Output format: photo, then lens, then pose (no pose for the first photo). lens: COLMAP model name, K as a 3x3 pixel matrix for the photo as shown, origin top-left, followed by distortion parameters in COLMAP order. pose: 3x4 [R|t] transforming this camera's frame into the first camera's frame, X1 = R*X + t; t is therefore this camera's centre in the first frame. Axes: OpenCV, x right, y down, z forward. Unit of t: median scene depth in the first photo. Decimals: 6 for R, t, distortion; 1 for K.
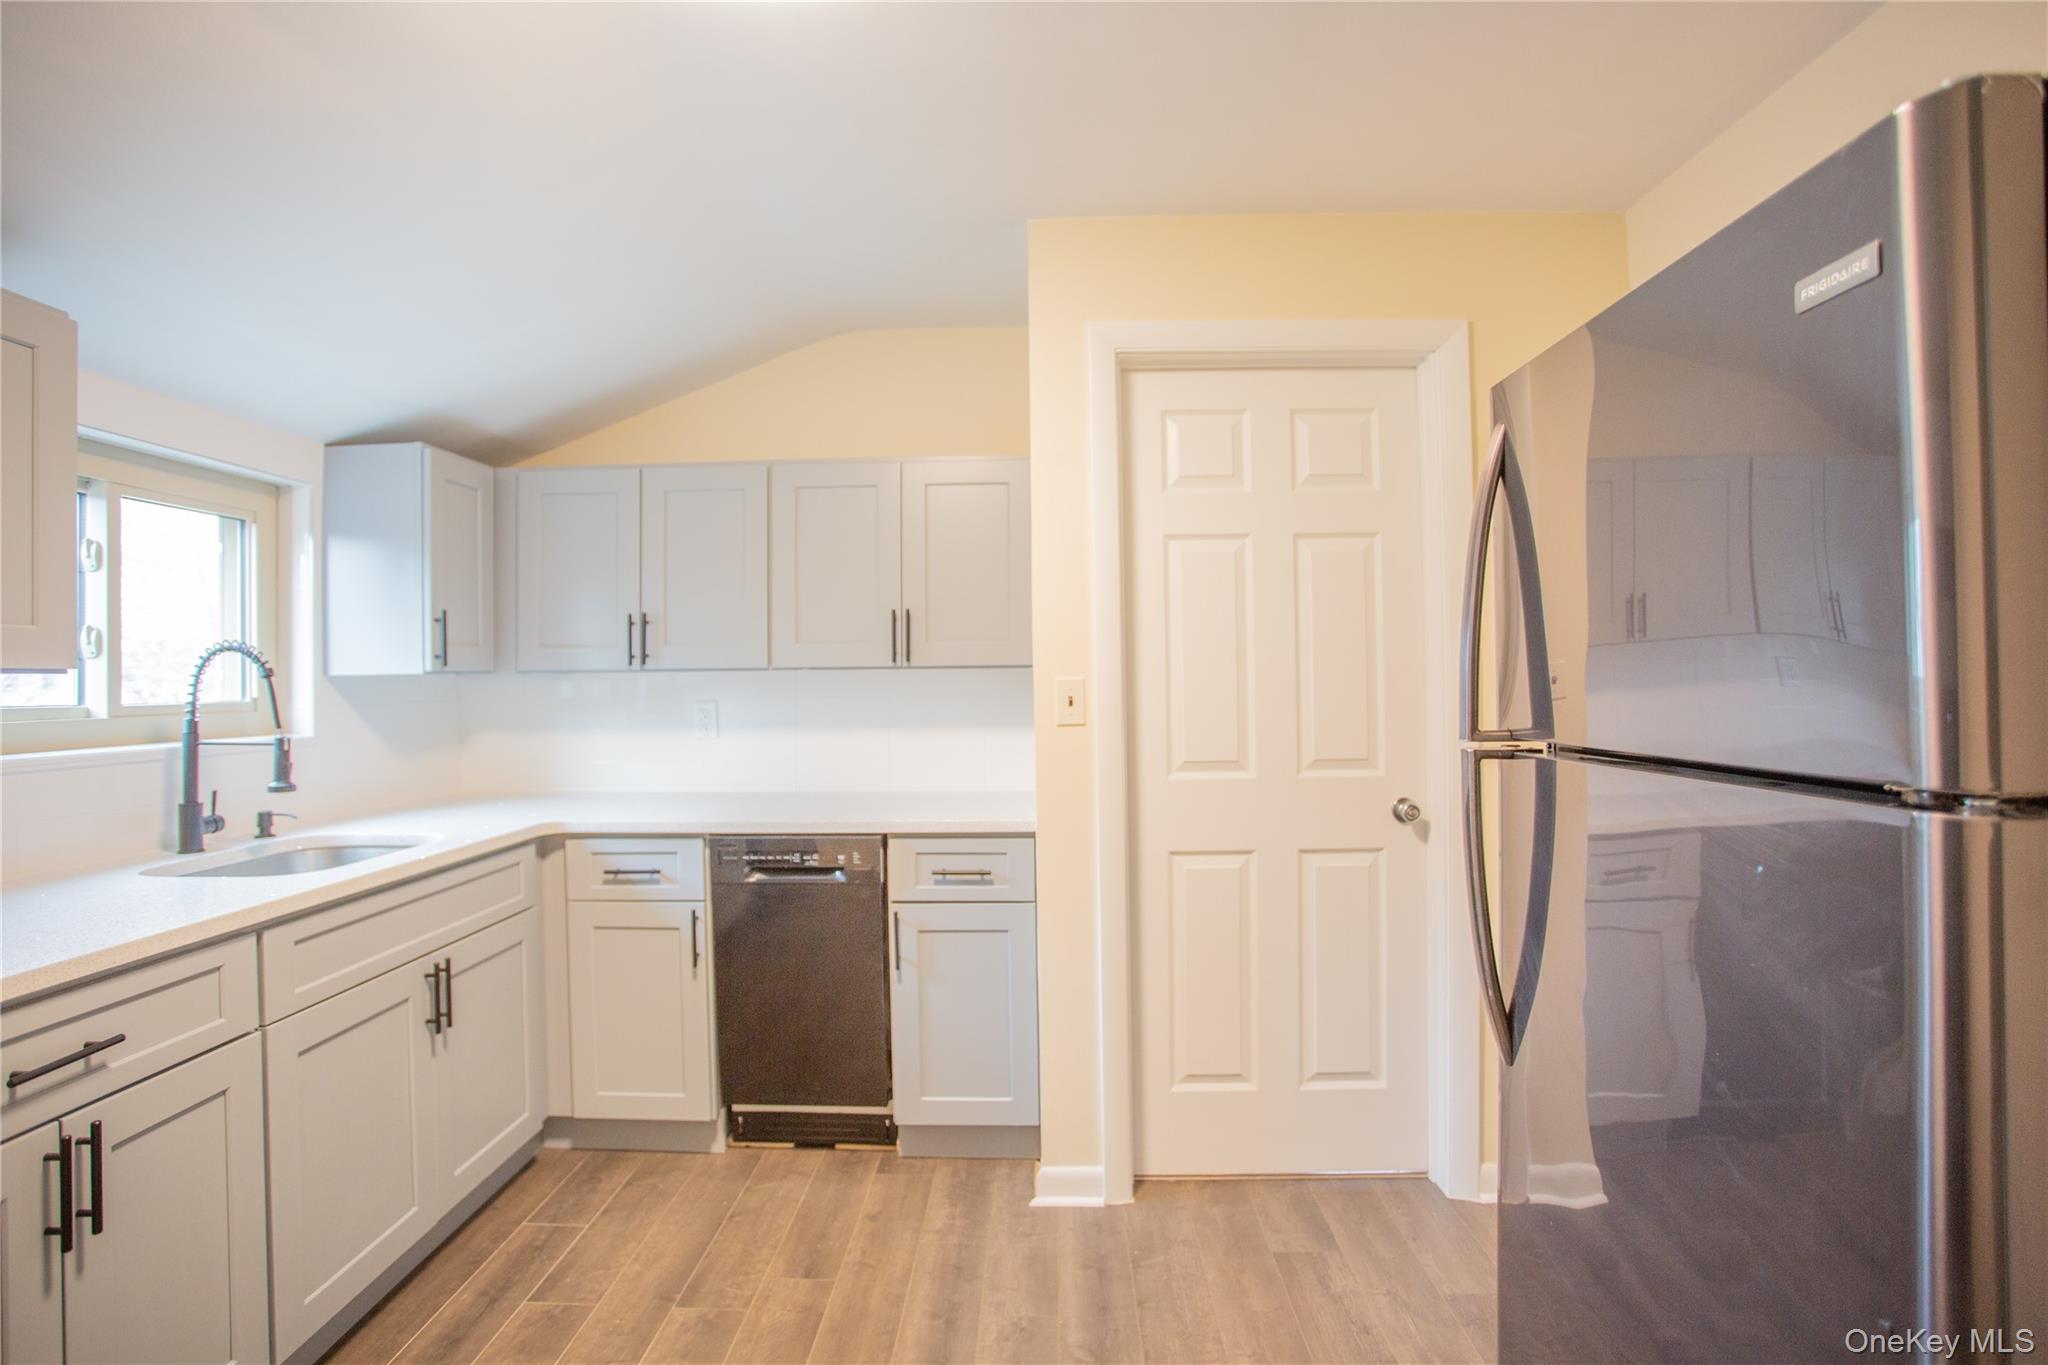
lens RADIAL K [[1001.6, 0, 1003.6], [0, 1001.6, 675.1], [0, 0, 1]] dist [-0.076325, 0.039833]
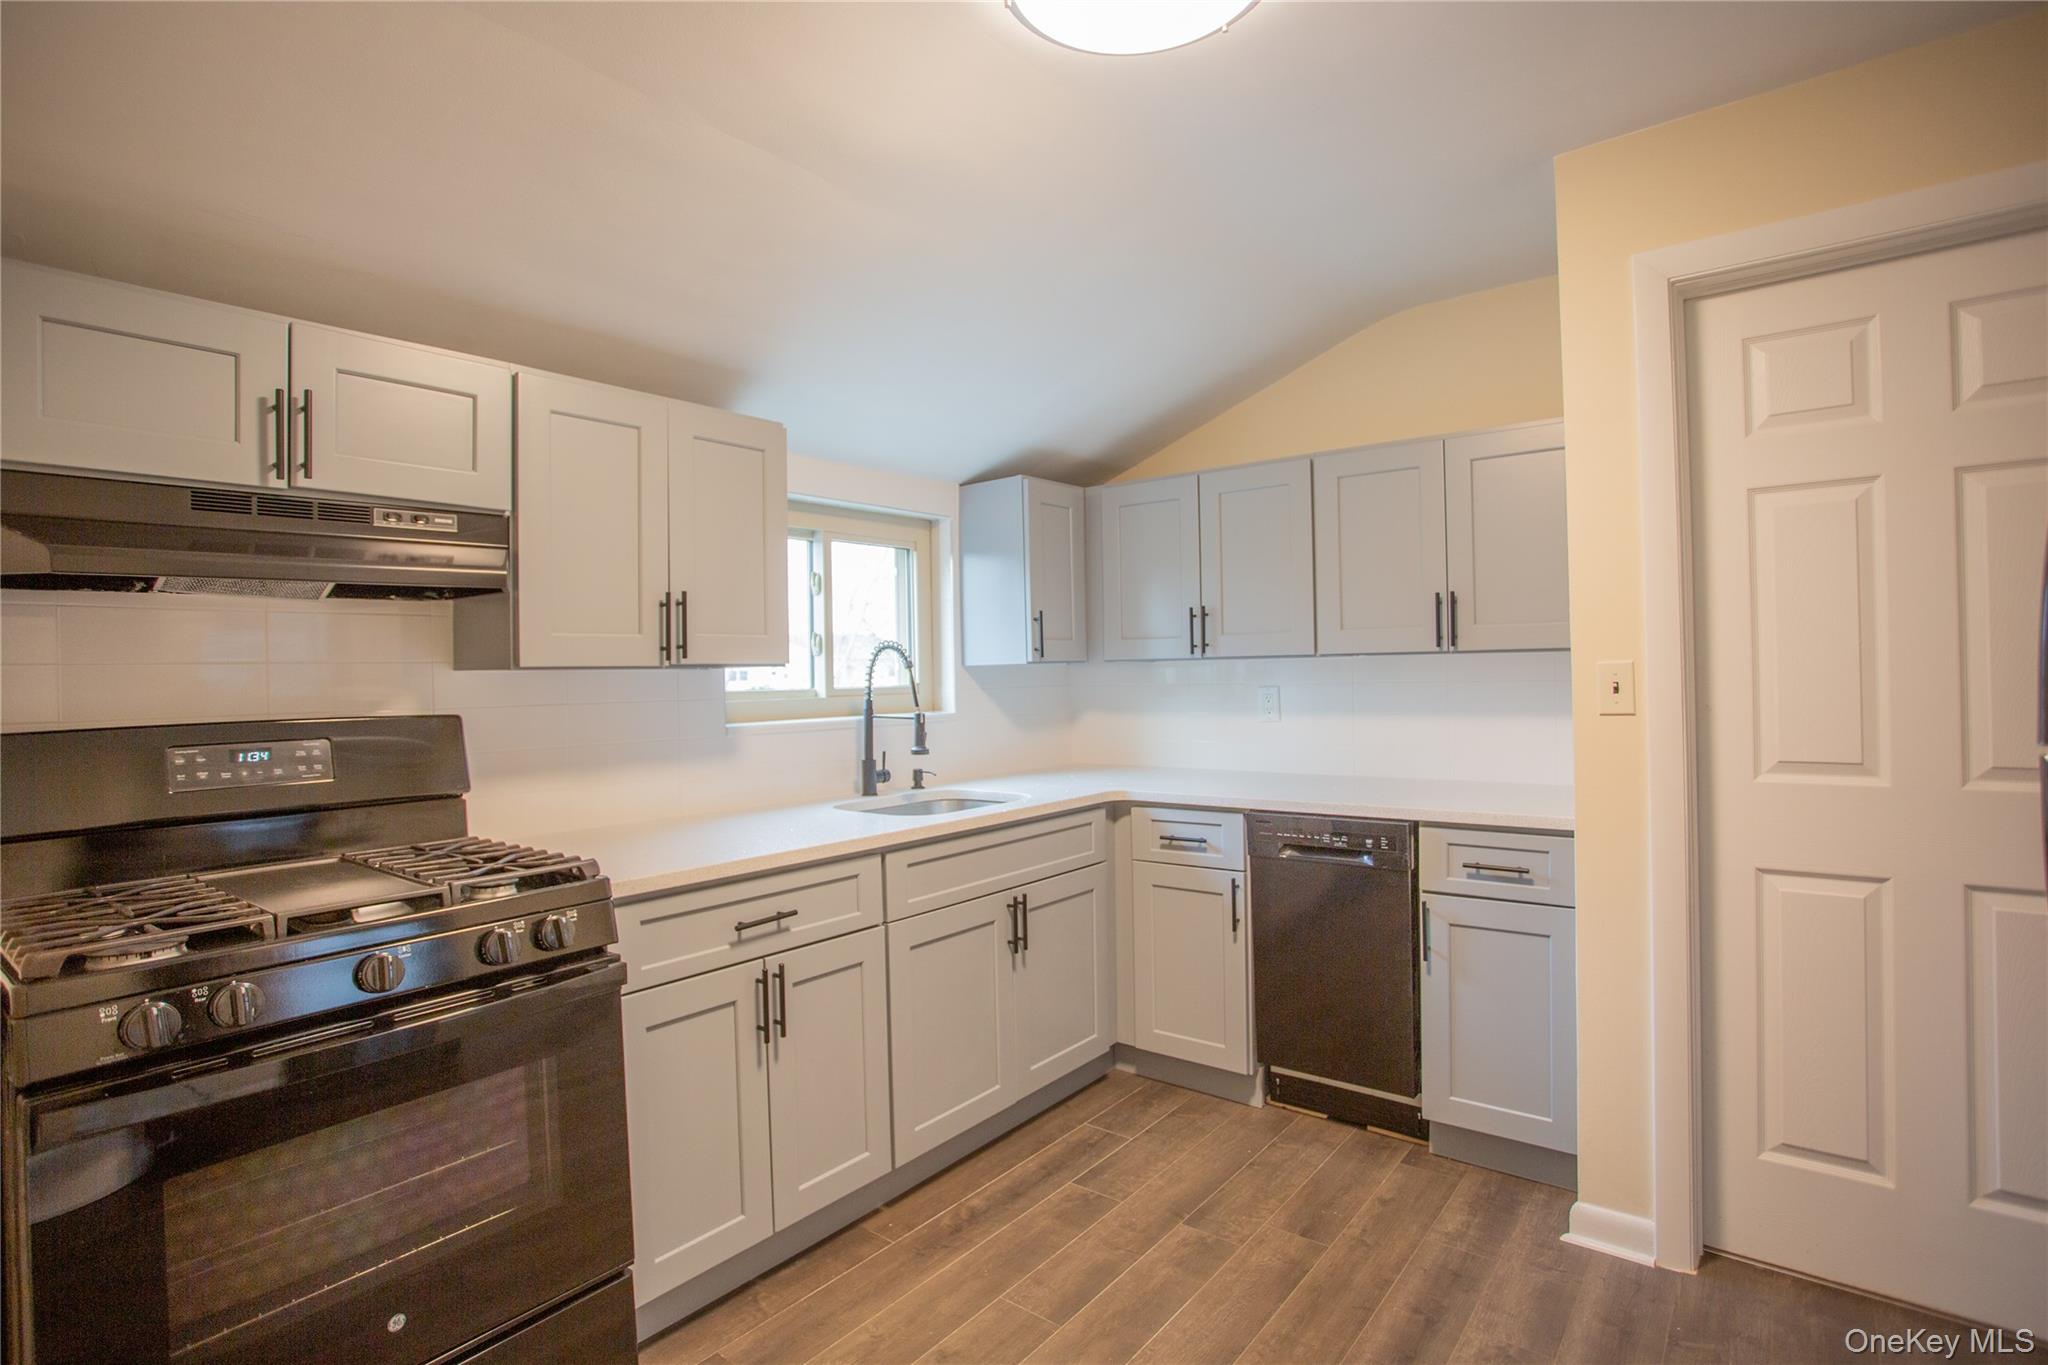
lens RADIAL K [[993.9, 0, 1020.9], [0, 993.9, 674.0], [0, 0, 1]] dist [-0.080874, 0.039024]
pose [[0.806160, -0.003745, -0.591686, 0.148483], [0.012473, 0.999865, 0.010665, -0.001818], [0.591566, -0.015978, 0.806098, -0.006937]]
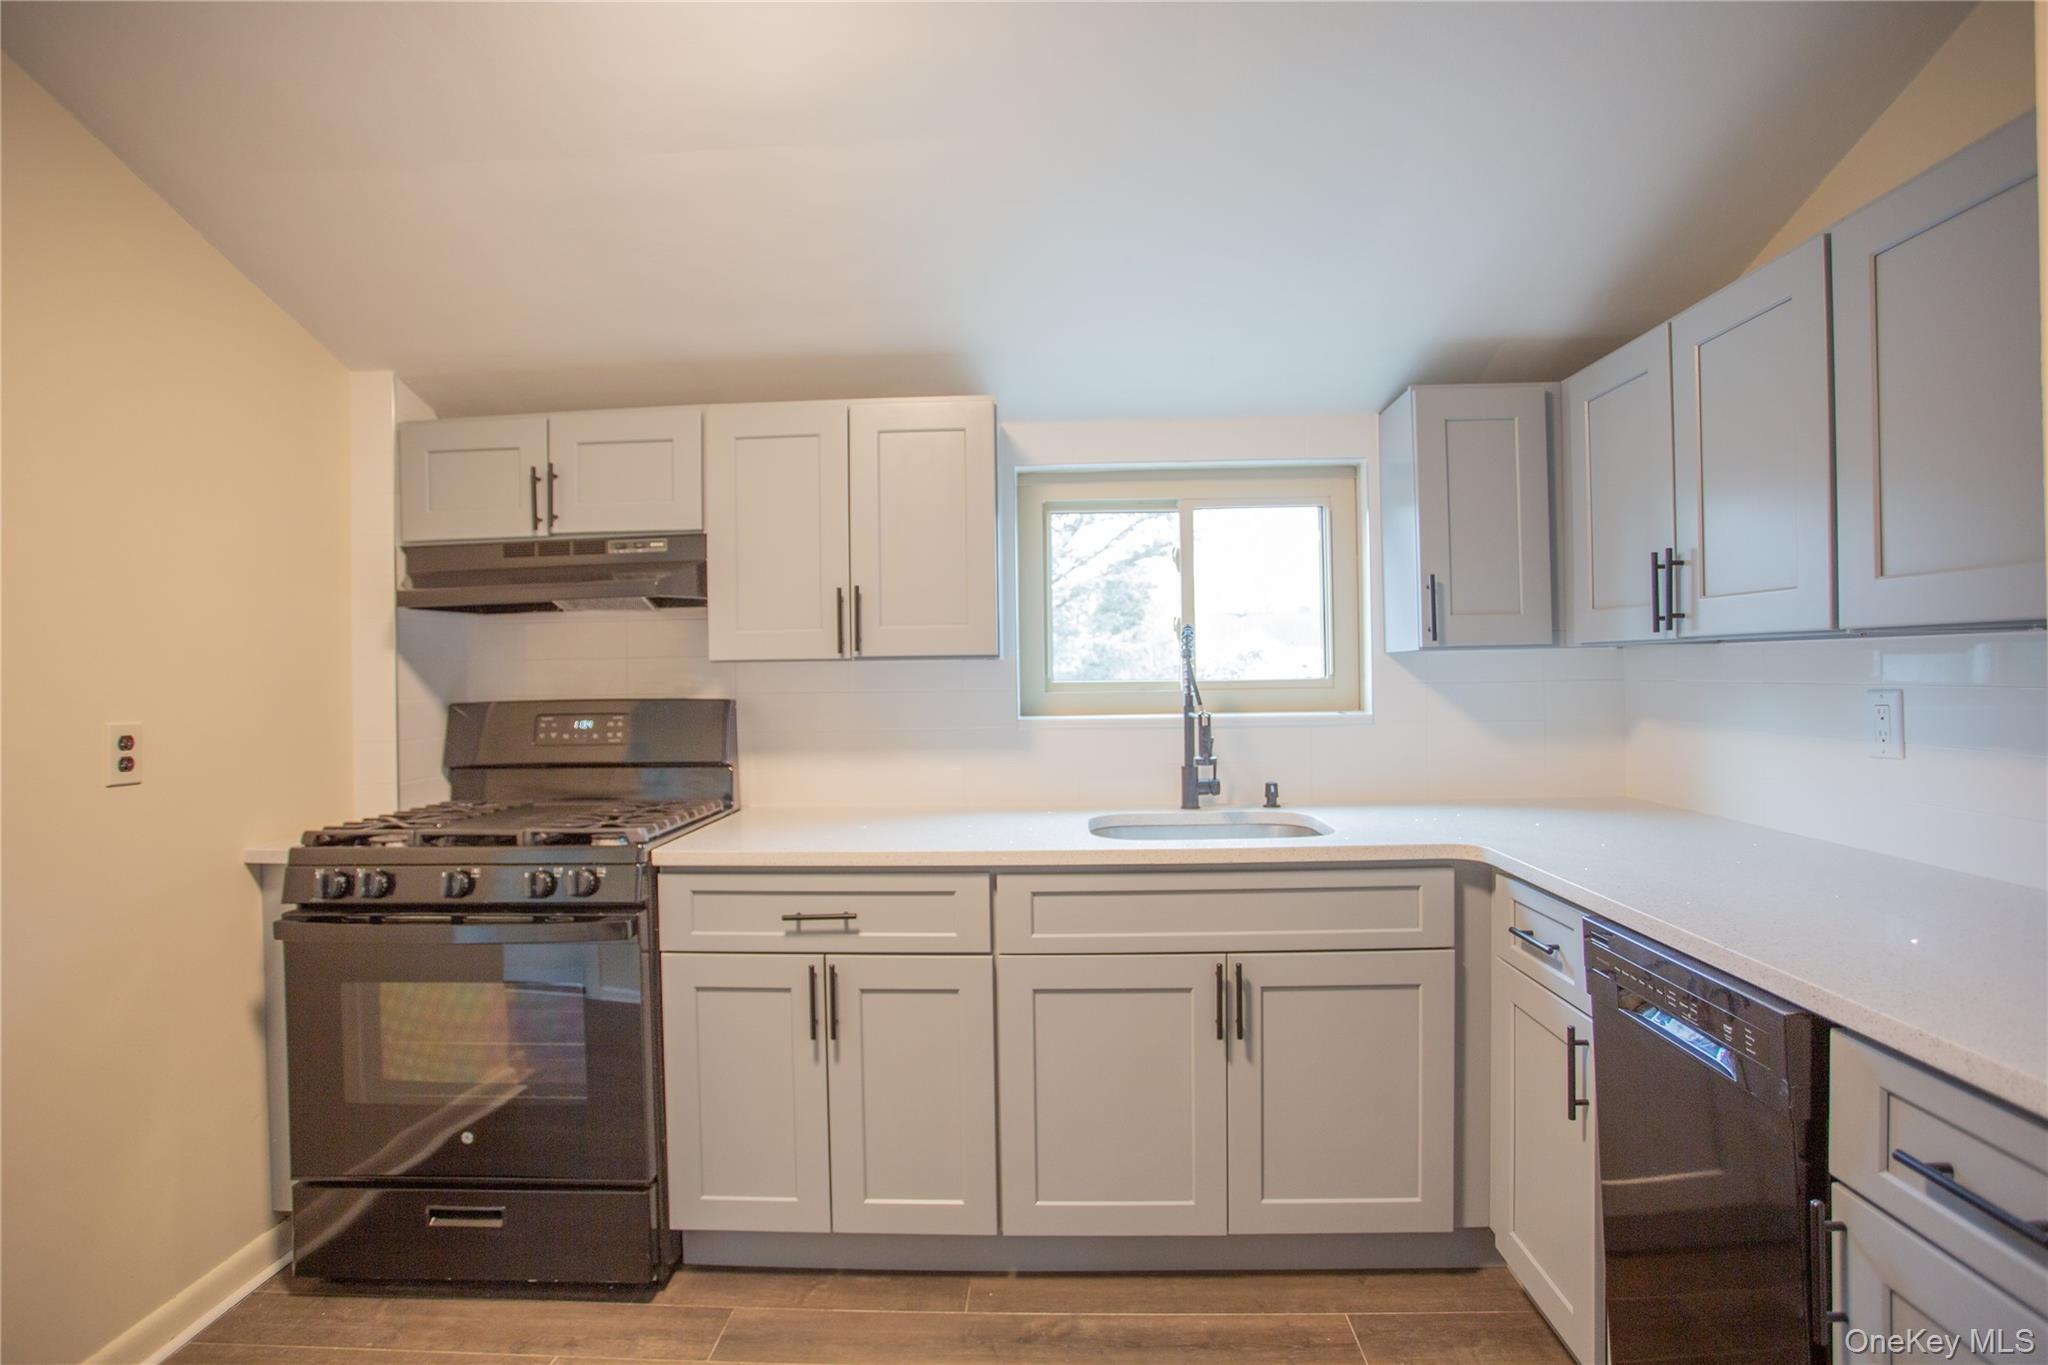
lens RADIAL K [[993.9, 0, 1020.9], [0, 993.9, 674.0], [0, 0, 1]] dist [-0.080874, 0.039024]
pose [[0.003318, 0.014114, -0.999895, 0.302815], [0.019283, 0.999714, 0.014175, 0.000952], [0.999809, -0.019328, 0.003045, 0.695366]]
